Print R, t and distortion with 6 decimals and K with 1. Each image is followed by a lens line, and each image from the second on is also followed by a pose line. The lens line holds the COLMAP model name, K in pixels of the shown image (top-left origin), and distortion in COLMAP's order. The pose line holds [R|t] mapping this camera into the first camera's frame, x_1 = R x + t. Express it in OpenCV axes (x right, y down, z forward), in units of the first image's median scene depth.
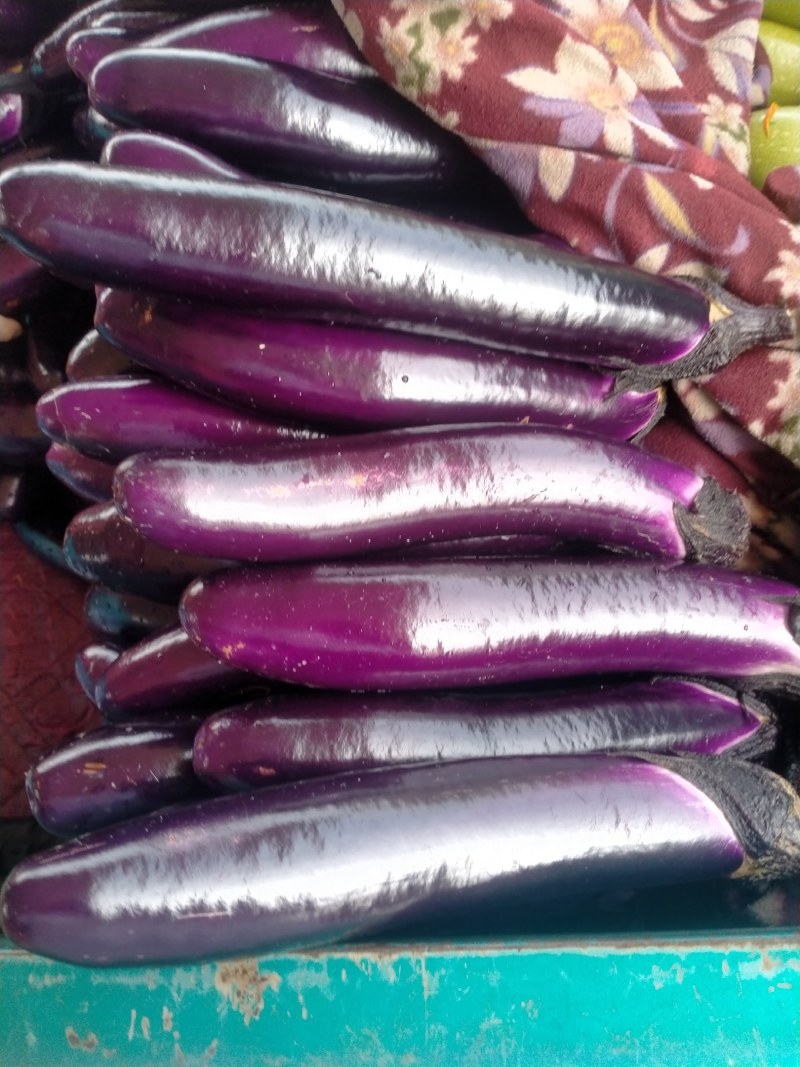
lens RADIAL K [[858.7, 0, 400.0], [0, 858.7, 533.5], [0, 0, 1]] dist [0.016415, -0.069501]
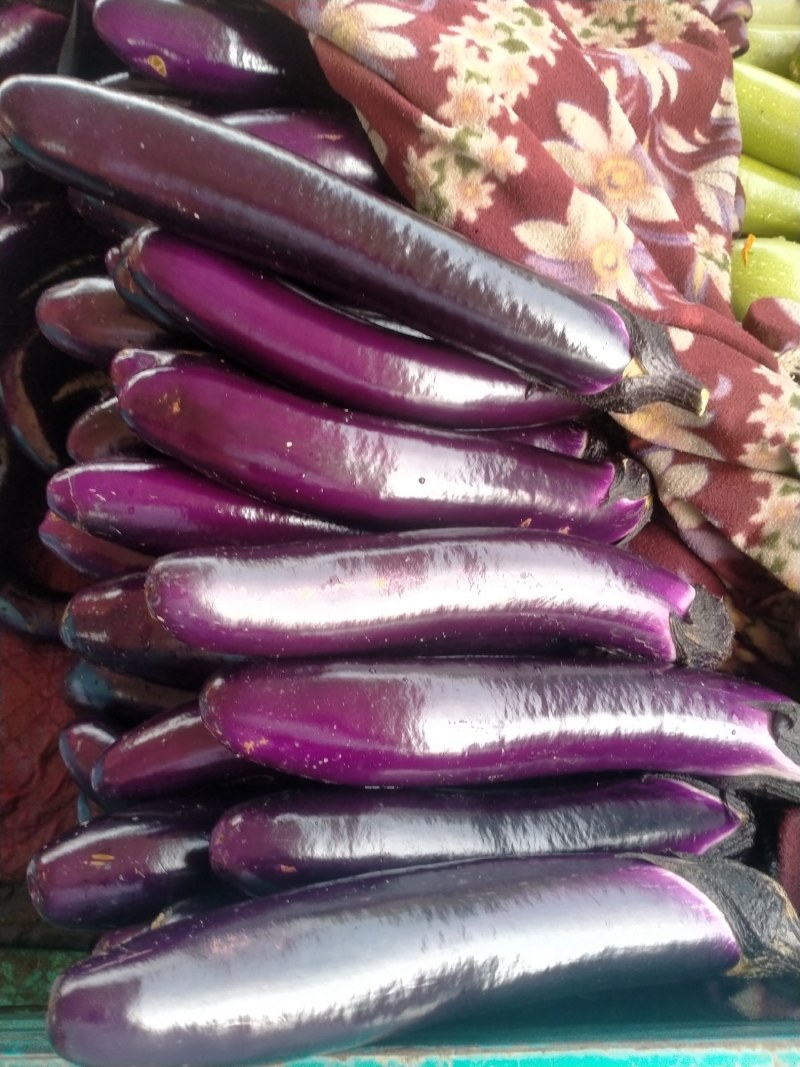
lens RADIAL K [[870.3, 0, 379.2], [0, 870.3, 528.4], [0, 0, 1]] dist [0.015480, -0.069696]
pose [[0.994987, 0.045677, 0.088966, -0.135624], [-0.040996, 0.997712, -0.053751, -0.063078], [-0.091218, 0.049834, 0.994583, -0.043955]]
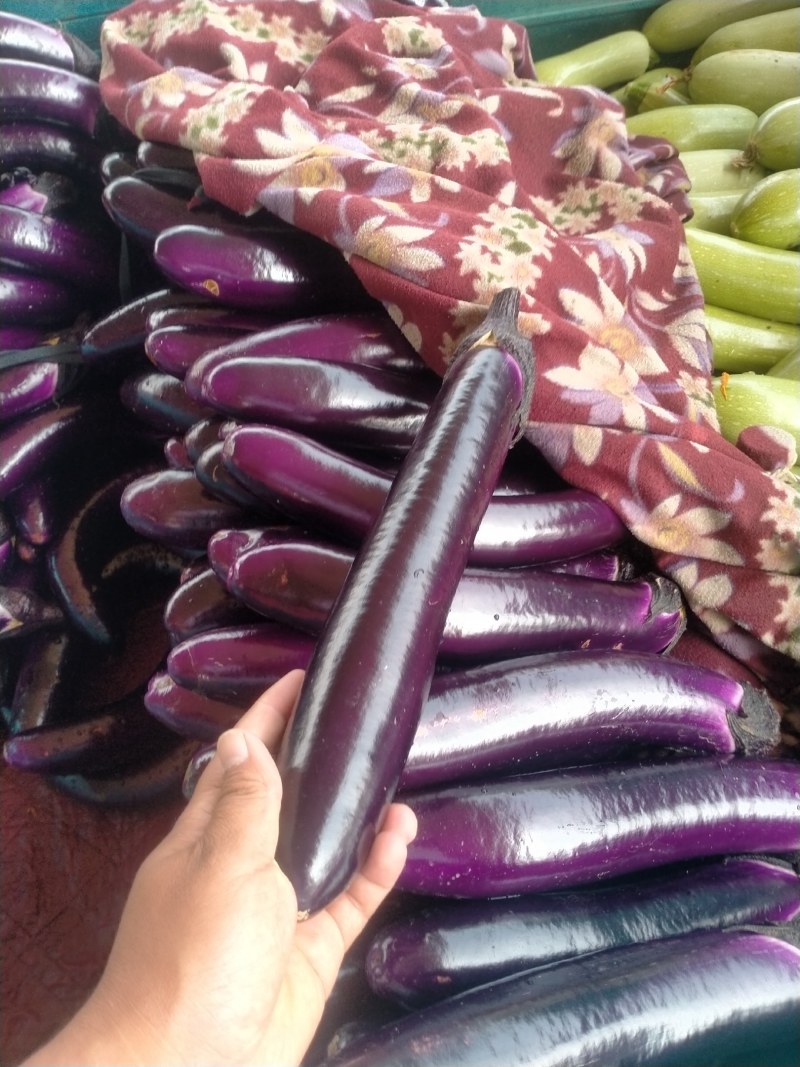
lens RADIAL K [[891.9, 0, 351.6], [0, 891.9, 536.0], [0, 0, 1]] dist [0.028270, -0.101627]
pose [[0.991368, -0.048820, 0.121682, -0.335534], [0.071166, 0.979839, -0.186684, -0.073340], [-0.110115, 0.193732, 0.974855, -0.212364]]
